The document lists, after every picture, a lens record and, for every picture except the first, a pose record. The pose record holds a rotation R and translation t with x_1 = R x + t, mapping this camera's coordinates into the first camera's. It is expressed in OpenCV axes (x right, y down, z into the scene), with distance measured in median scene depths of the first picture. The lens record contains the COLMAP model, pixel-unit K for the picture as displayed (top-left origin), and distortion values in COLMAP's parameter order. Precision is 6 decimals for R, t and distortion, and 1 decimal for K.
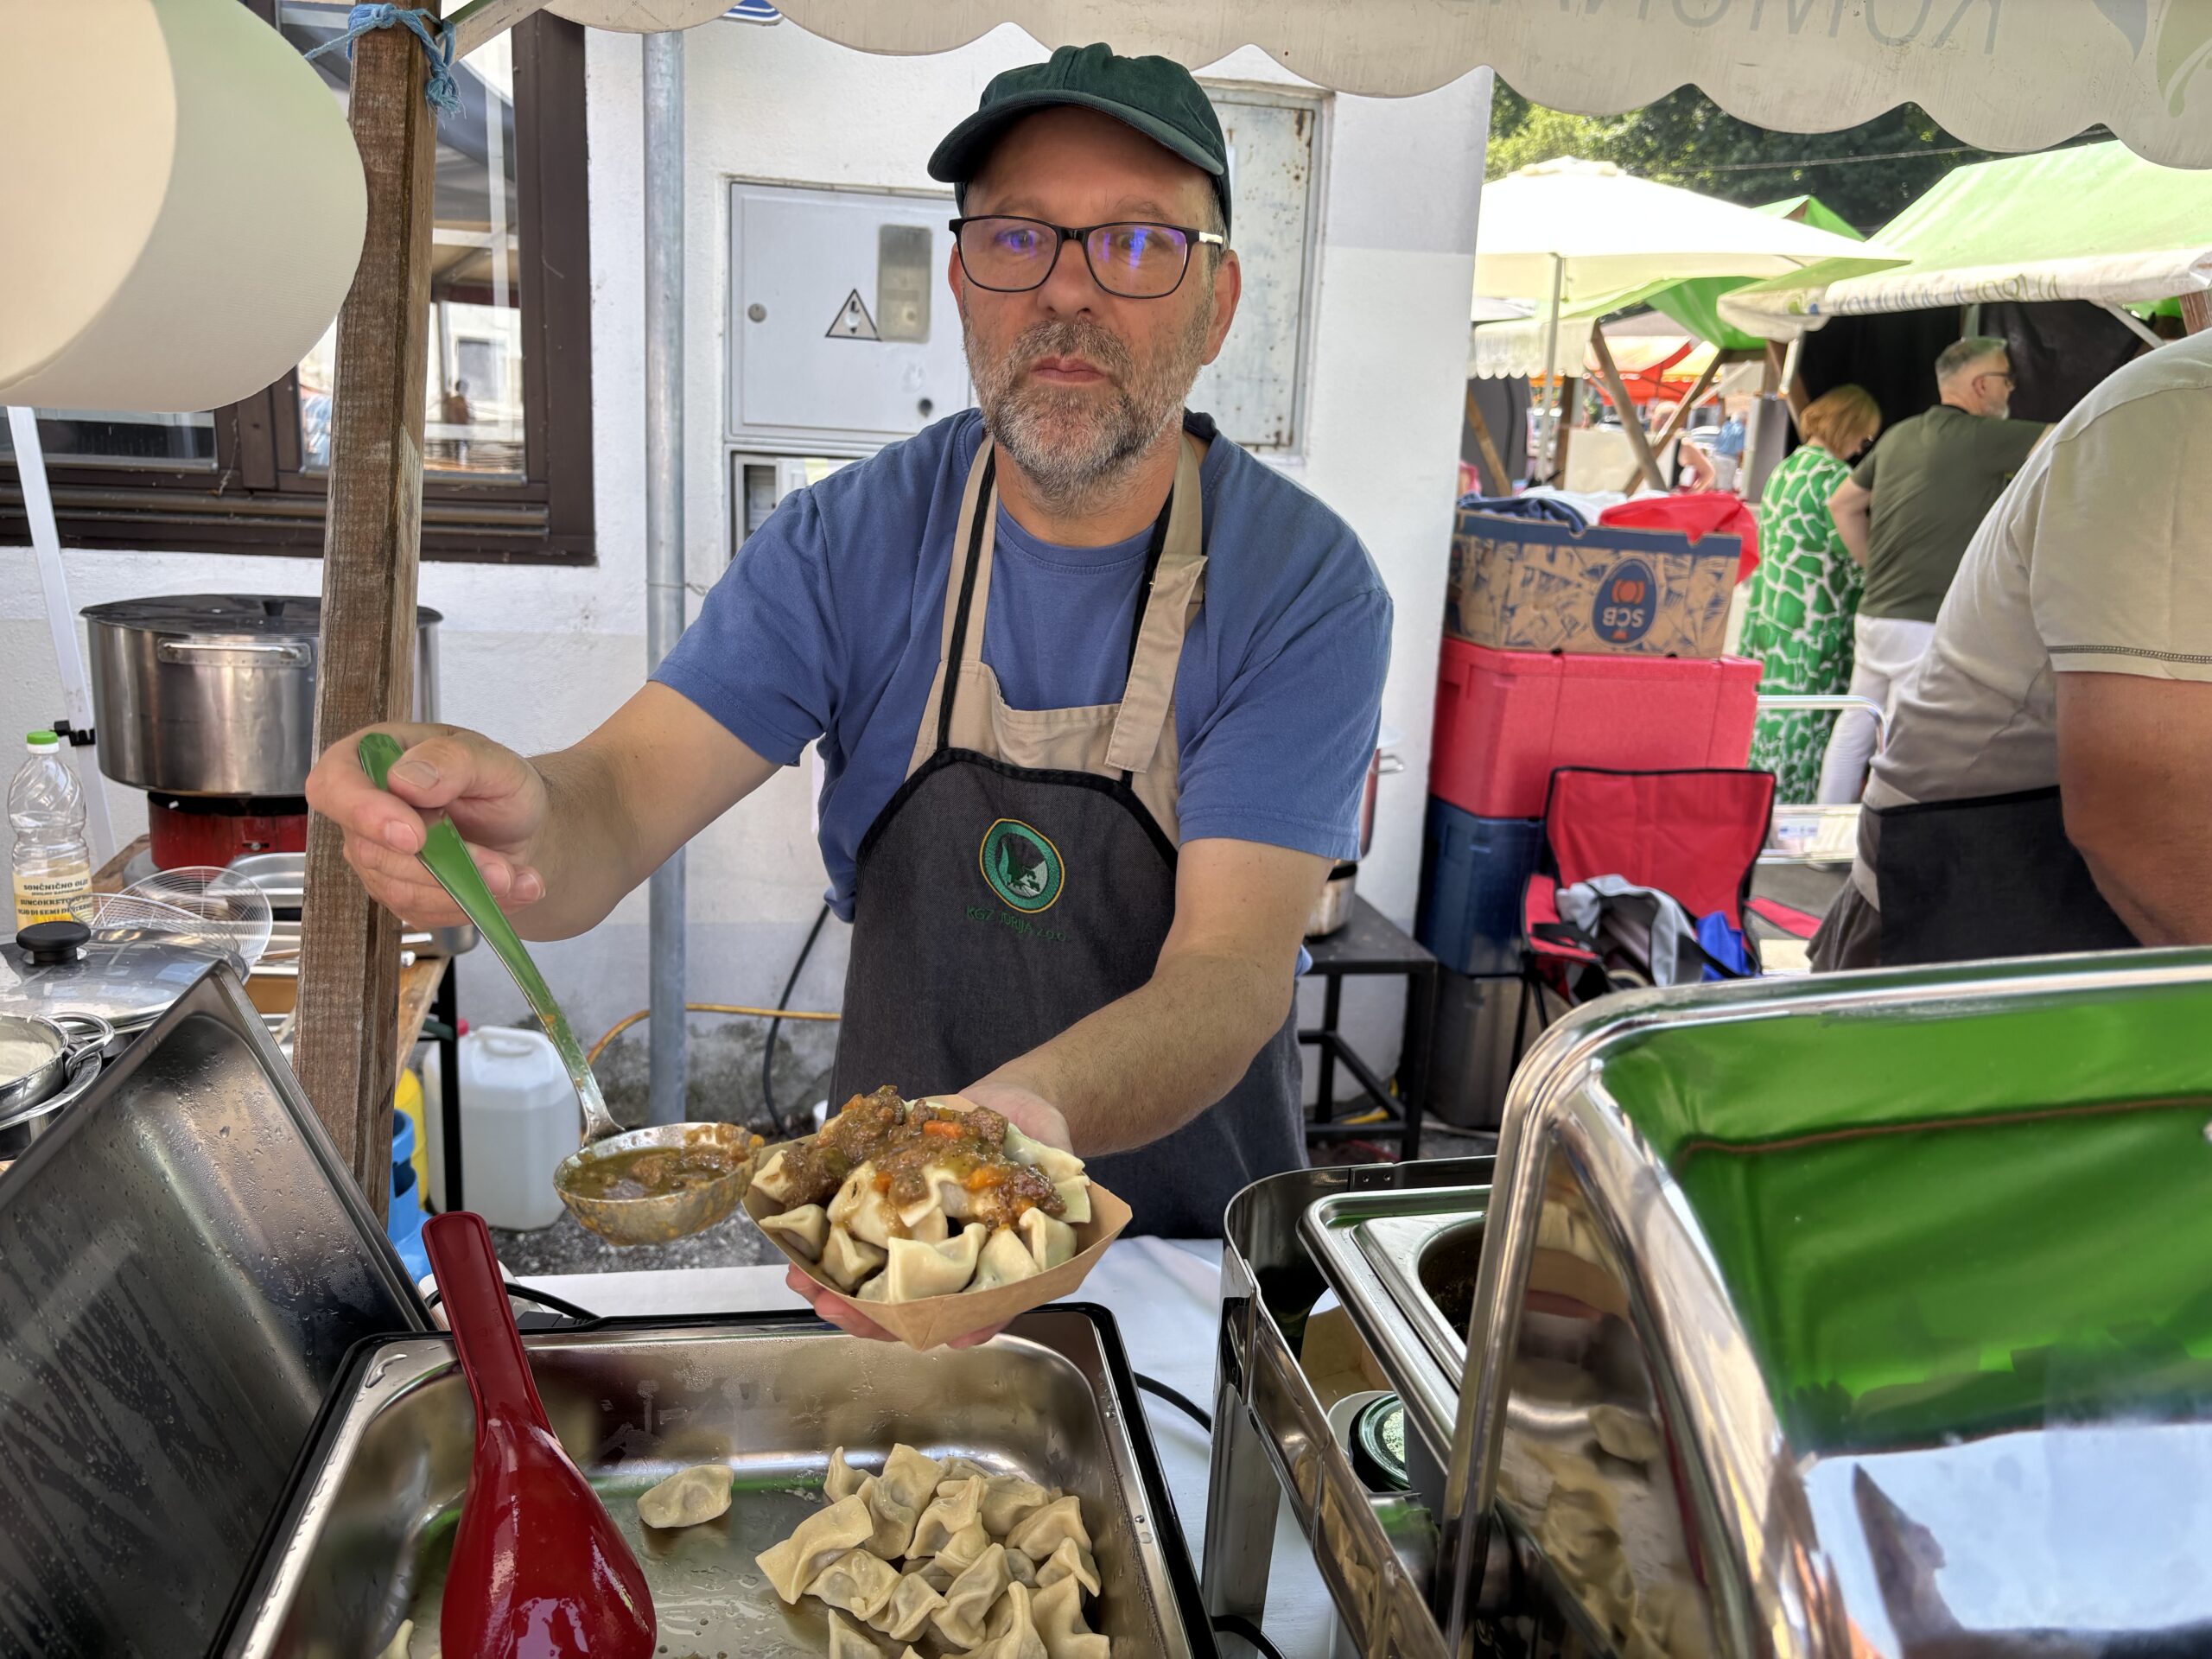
lens RADIAL K [[1715.6, 0, 1089.3], [0, 1715.6, 846.7], [0, 0, 1]] dist [0.025938, -0.038799]
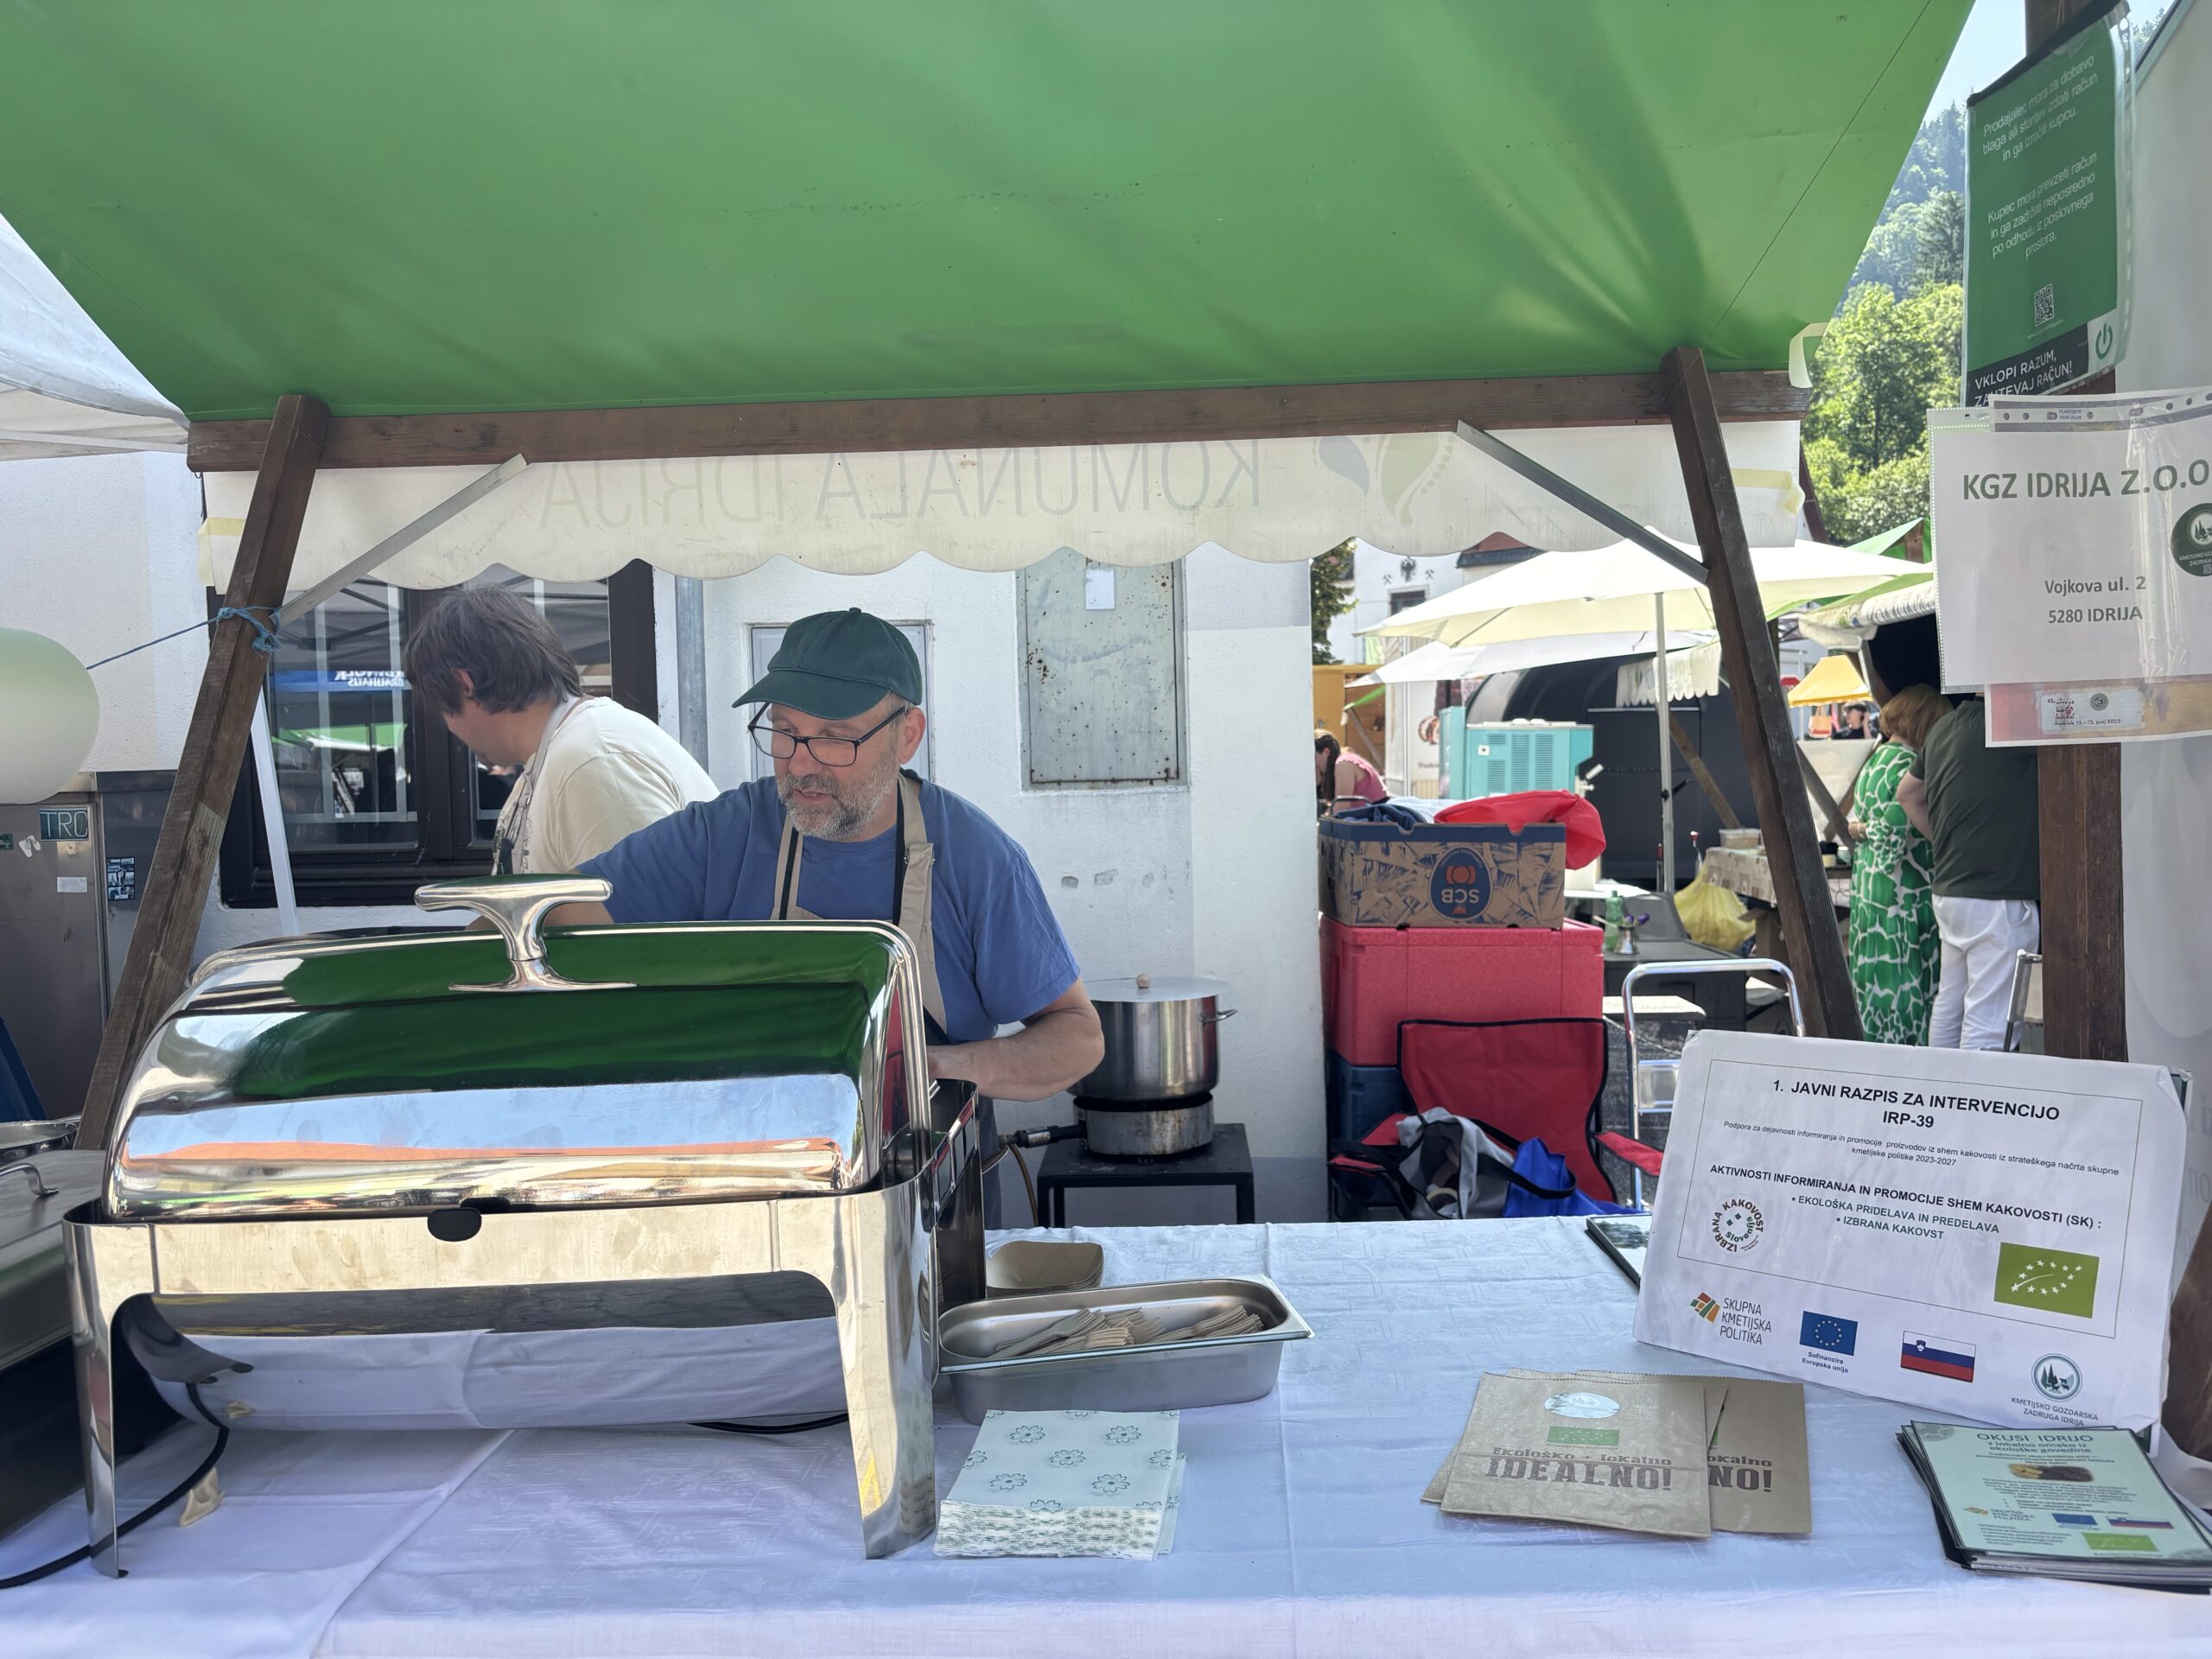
lens RADIAL K [[1715.6, 0, 1122.5], [0, 1715.6, 823.0], [0, 0, 1]] dist [0.025938, -0.038799]
pose [[0.972278, -0.067467, -0.223883, 0.356617], [0.017504, 0.975784, -0.218035, 0.077167], [0.233172, 0.208071, 0.949914, -0.219497]]
